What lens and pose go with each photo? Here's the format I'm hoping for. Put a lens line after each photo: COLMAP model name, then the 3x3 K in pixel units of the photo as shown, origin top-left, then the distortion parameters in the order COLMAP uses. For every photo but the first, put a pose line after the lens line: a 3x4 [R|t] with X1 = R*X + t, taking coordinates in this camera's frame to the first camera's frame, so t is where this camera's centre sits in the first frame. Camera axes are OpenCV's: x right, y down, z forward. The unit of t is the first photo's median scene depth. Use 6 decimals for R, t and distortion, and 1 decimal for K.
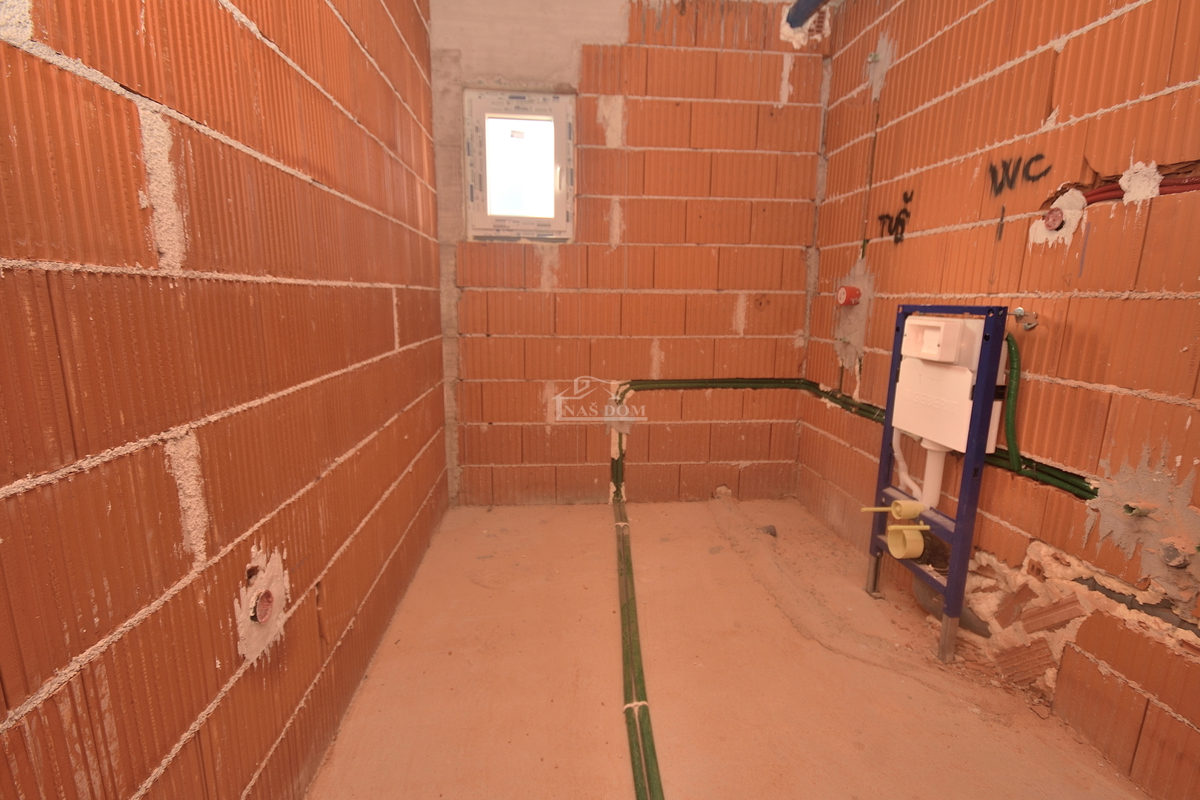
lens RADIAL K [[553.7, 0, 603.0], [0, 553.7, 411.3], [0, 0, 1]] dist [0.030773, -0.022530]
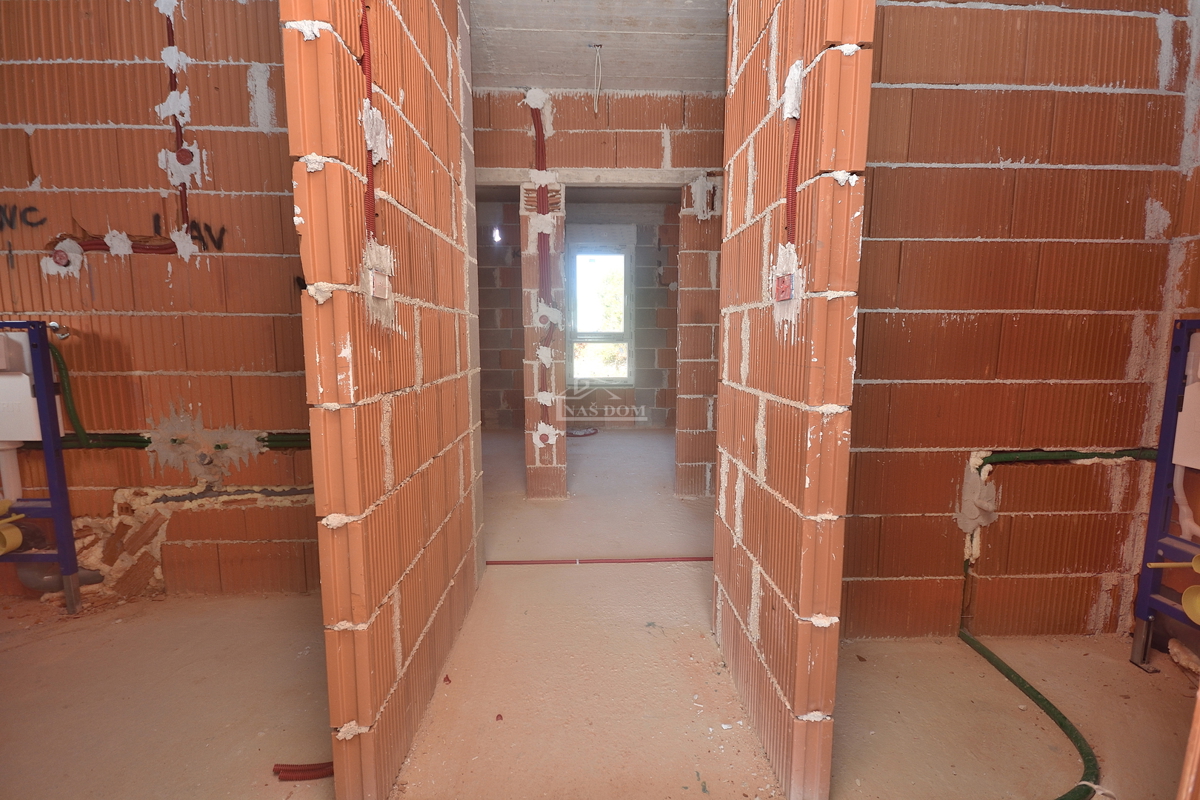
lens RADIAL K [[553.7, 0, 603.0], [0, 553.7, 411.3], [0, 0, 1]] dist [0.030773, -0.022530]
pose [[0.060342, -0.144658, 0.987640, -0.509798], [0.197744, 0.971566, 0.130222, 0.103559], [-0.978395, 0.187442, 0.087231, -0.342030]]
